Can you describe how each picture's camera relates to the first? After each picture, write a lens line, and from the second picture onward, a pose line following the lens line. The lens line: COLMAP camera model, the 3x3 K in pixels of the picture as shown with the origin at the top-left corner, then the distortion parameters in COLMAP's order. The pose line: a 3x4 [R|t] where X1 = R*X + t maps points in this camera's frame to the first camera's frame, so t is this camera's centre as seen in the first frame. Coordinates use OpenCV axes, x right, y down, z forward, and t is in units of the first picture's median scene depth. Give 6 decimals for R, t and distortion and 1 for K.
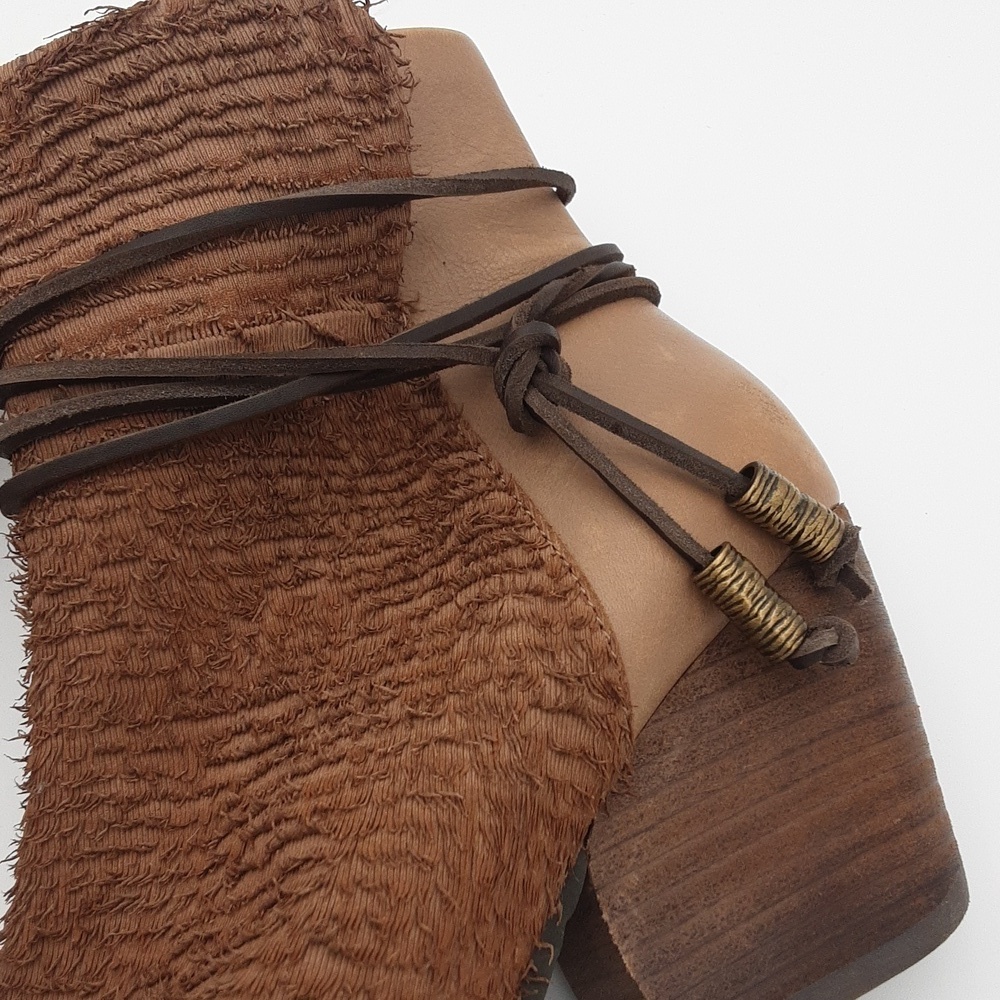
lens RADIAL K [[1212.9, 0, 510.8], [0, 1212.9, 497.7], [0, 0, 1]] dist [0.117991, -0.200850]
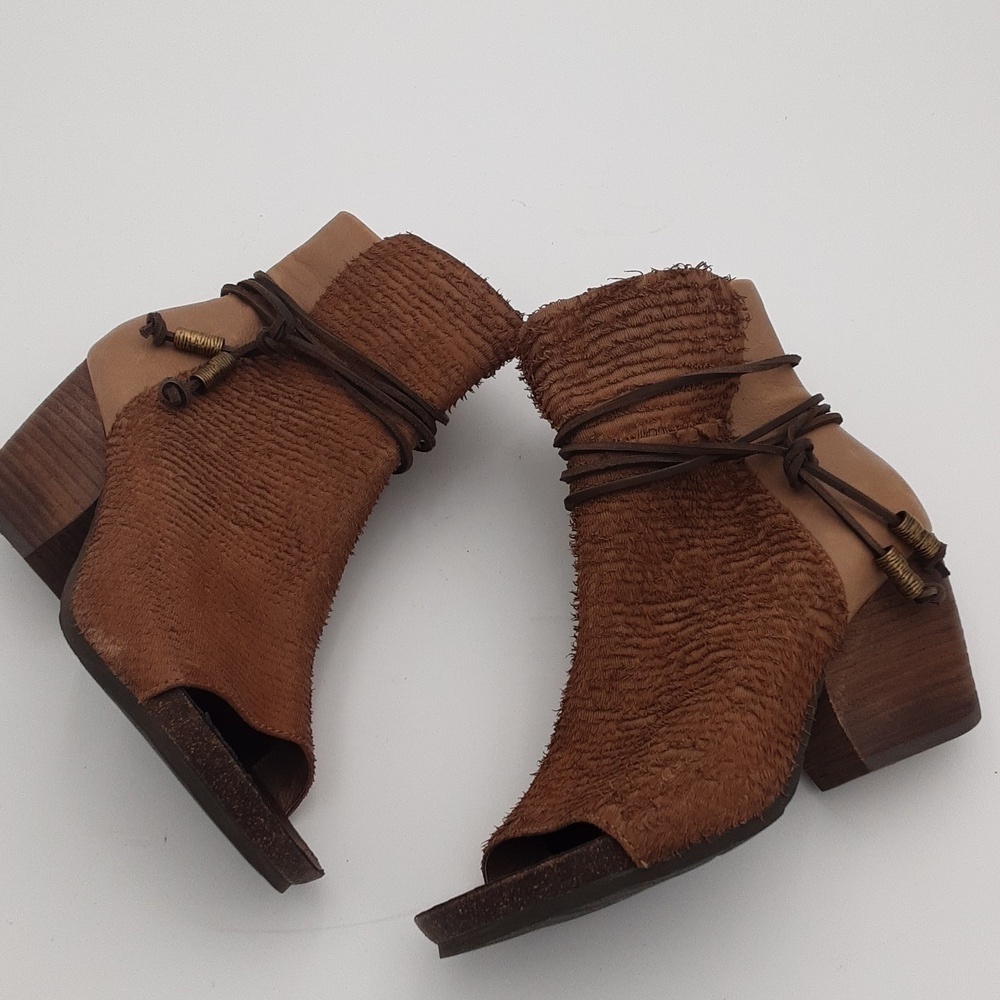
lens RADIAL K [[1212.9, 0, 510.8], [0, 1212.9, 497.7], [0, 0, 1]] dist [0.117991, -0.200850]
pose [[0.995960, 0.082516, 0.035413, -0.589788], [-0.082013, 0.996512, -0.015427, 0.040310], [-0.036563, 0.012460, 0.999254, -1.195490]]
